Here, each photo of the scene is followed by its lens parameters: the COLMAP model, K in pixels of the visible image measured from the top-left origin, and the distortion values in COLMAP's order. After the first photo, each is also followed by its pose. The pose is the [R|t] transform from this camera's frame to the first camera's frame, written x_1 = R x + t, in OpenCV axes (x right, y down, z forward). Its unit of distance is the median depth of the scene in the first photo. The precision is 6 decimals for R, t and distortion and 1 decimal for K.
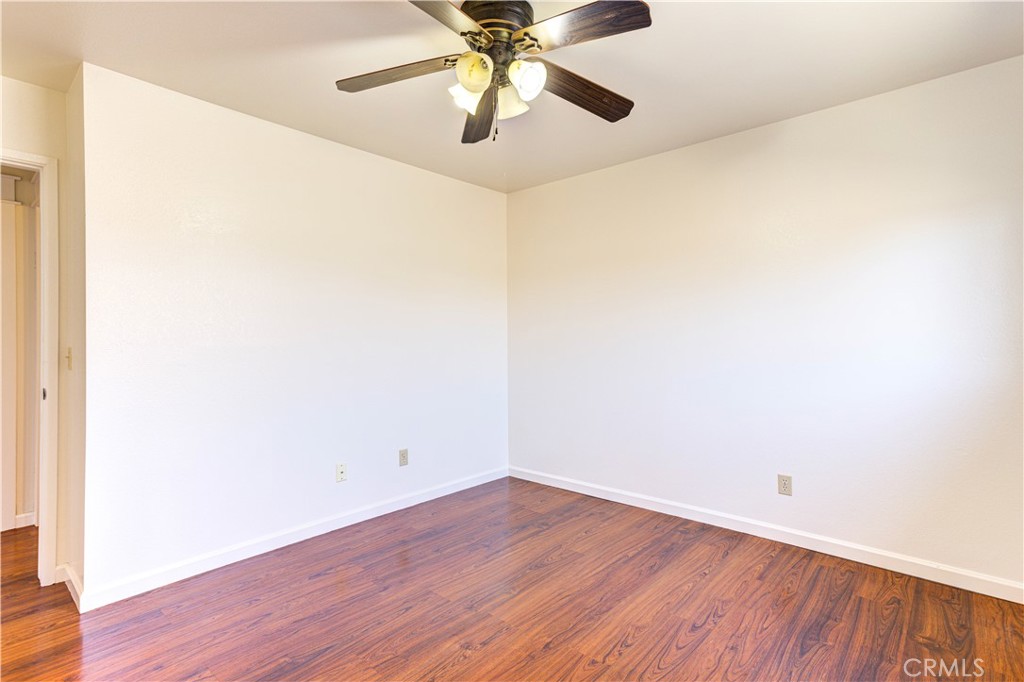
lens RADIAL K [[507.1, 0, 526.2], [0, 507.1, 335.2], [0, 0, 1]] dist [0.013748, 0.002759]
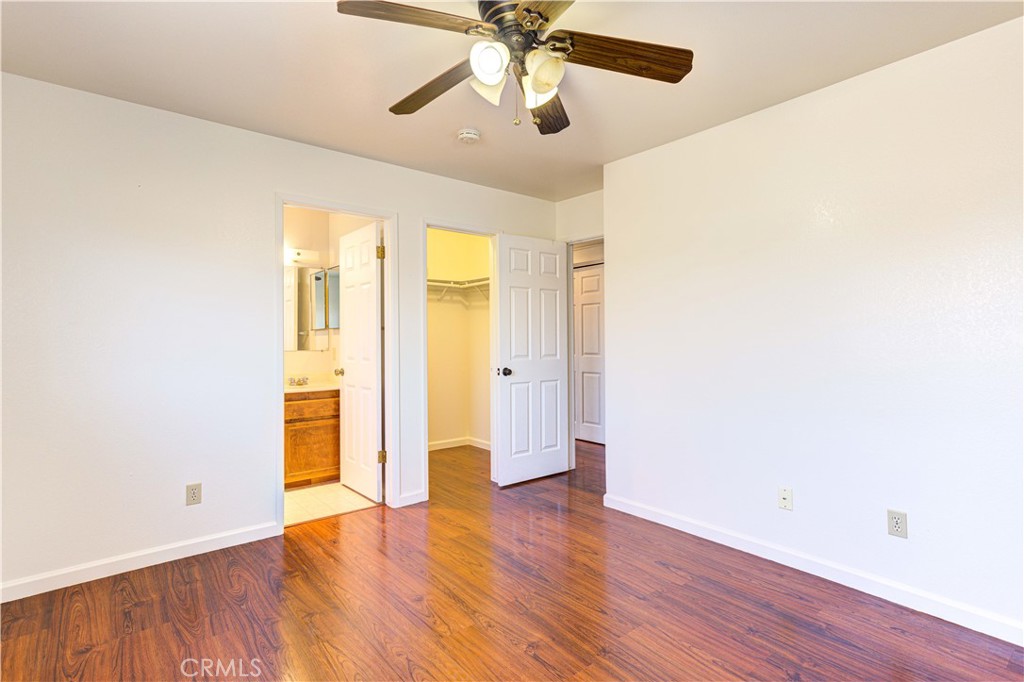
lens RADIAL K [[507.1, 0, 531.4], [0, 507.1, 338.7], [0, 0, 1]] dist [0.013748, 0.002759]
pose [[-0.163795, 0.006445, -0.986473, 0.626927], [0.001259, 0.999979, 0.006325, -0.008017], [0.986494, -0.000206, -0.163800, 0.824127]]
